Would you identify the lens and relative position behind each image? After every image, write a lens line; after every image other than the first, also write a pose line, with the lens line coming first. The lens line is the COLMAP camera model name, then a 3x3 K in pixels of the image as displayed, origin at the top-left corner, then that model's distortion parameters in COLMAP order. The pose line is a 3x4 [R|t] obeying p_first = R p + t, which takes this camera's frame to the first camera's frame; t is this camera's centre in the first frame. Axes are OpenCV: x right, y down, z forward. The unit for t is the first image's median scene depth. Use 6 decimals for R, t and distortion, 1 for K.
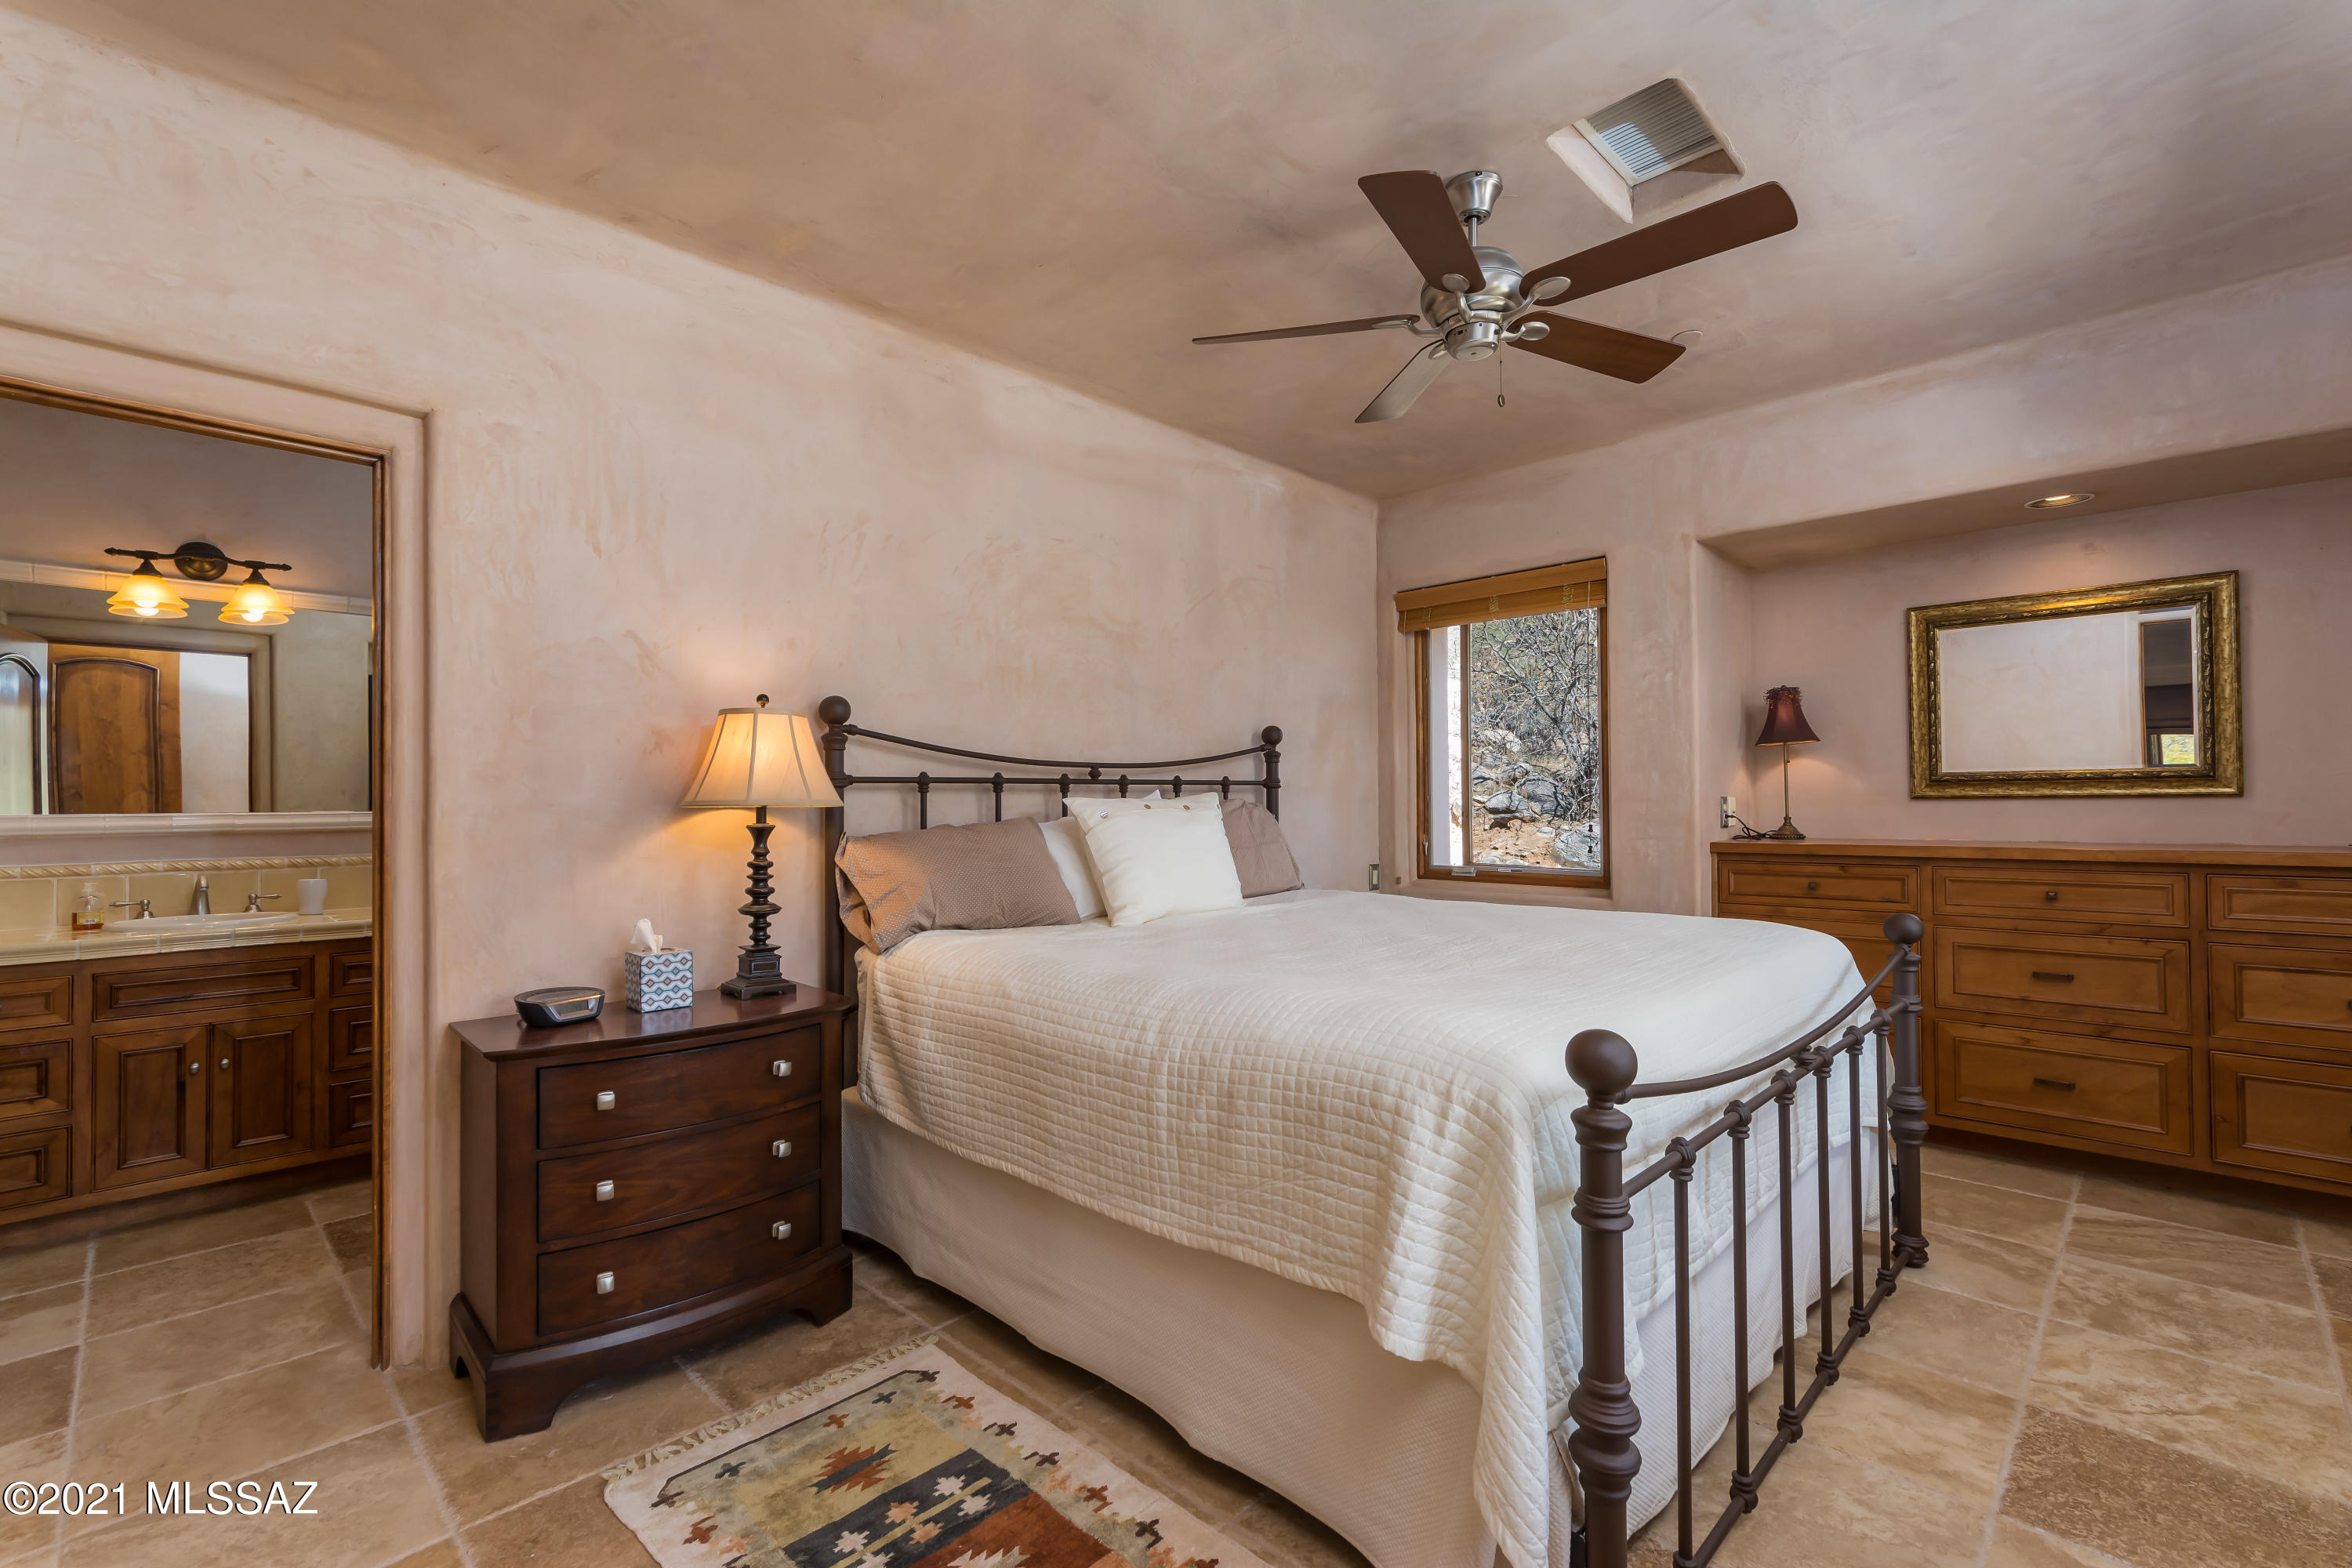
lens RADIAL K [[1022.0, 0, 1176.3], [0, 1022.0, 793.1], [0, 0, 1]] dist [-0.005072, 0.003939]
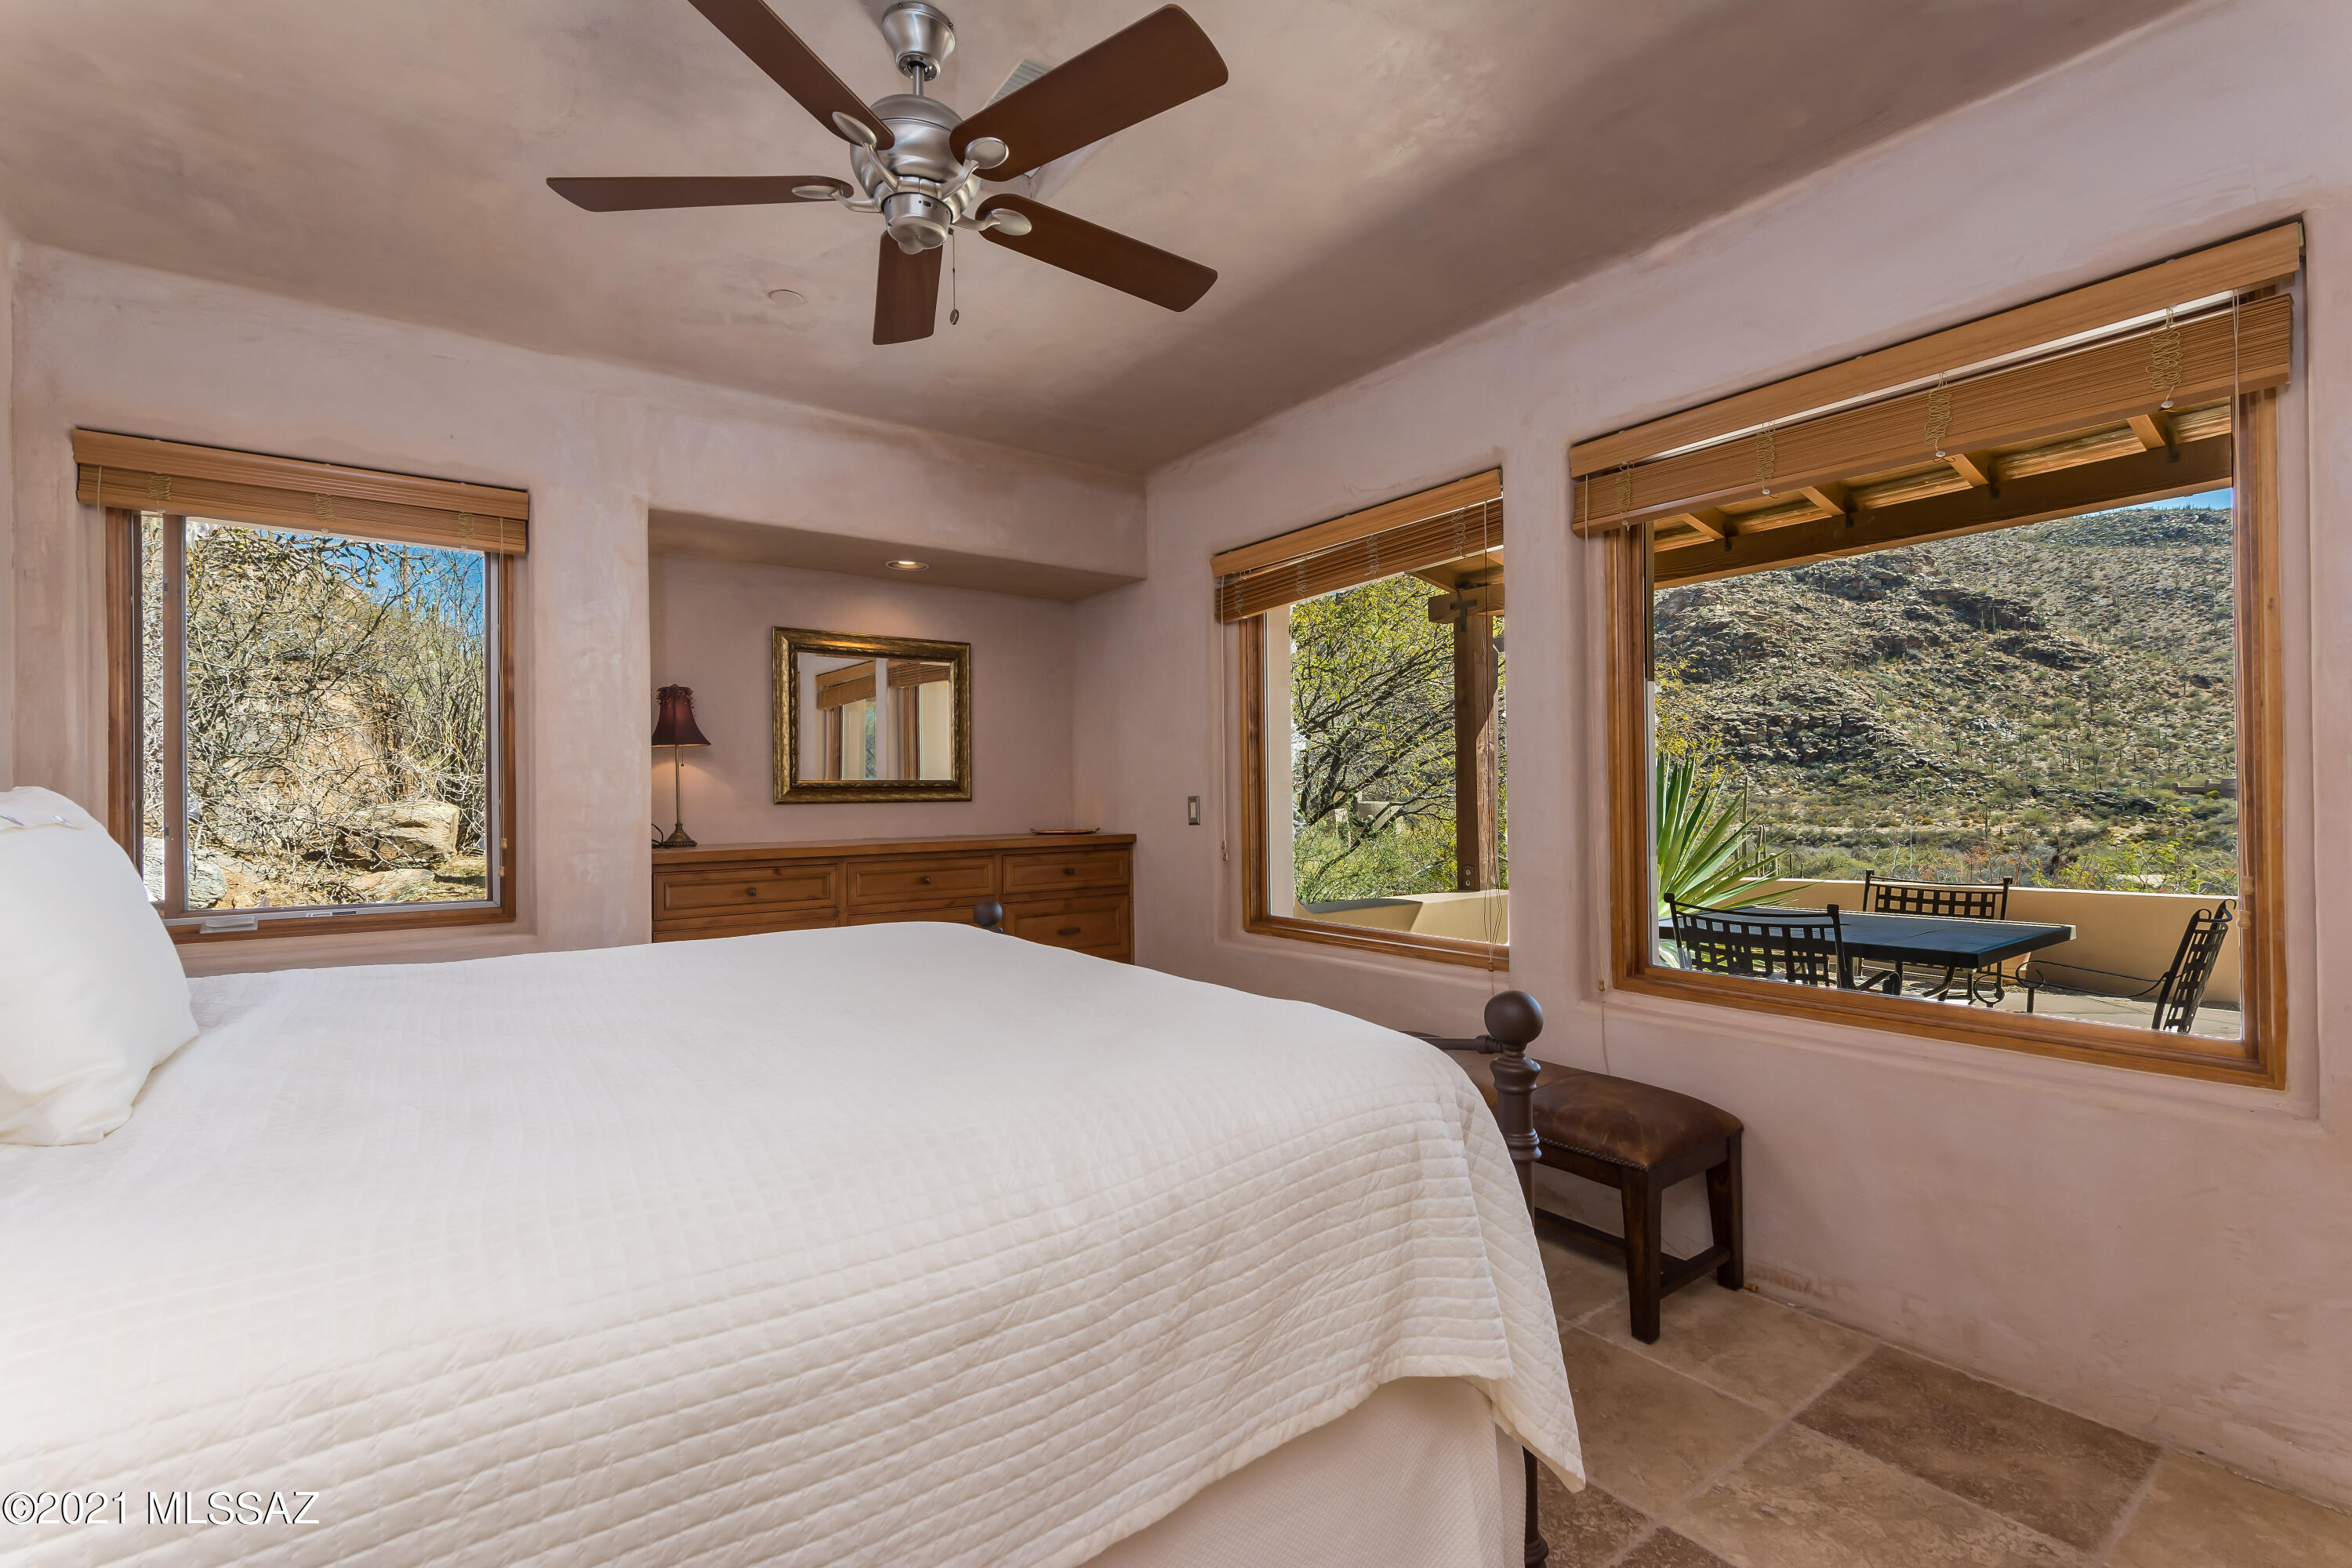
lens RADIAL K [[1022.0, 0, 1176.3], [0, 1022.0, 793.1], [0, 0, 1]] dist [-0.005072, 0.003939]
pose [[0.159687, 0.010793, 0.987109, -0.507999], [0.001583, 0.999936, -0.011189, 0.012543], [-0.987166, 0.003349, 0.159660, 0.756215]]
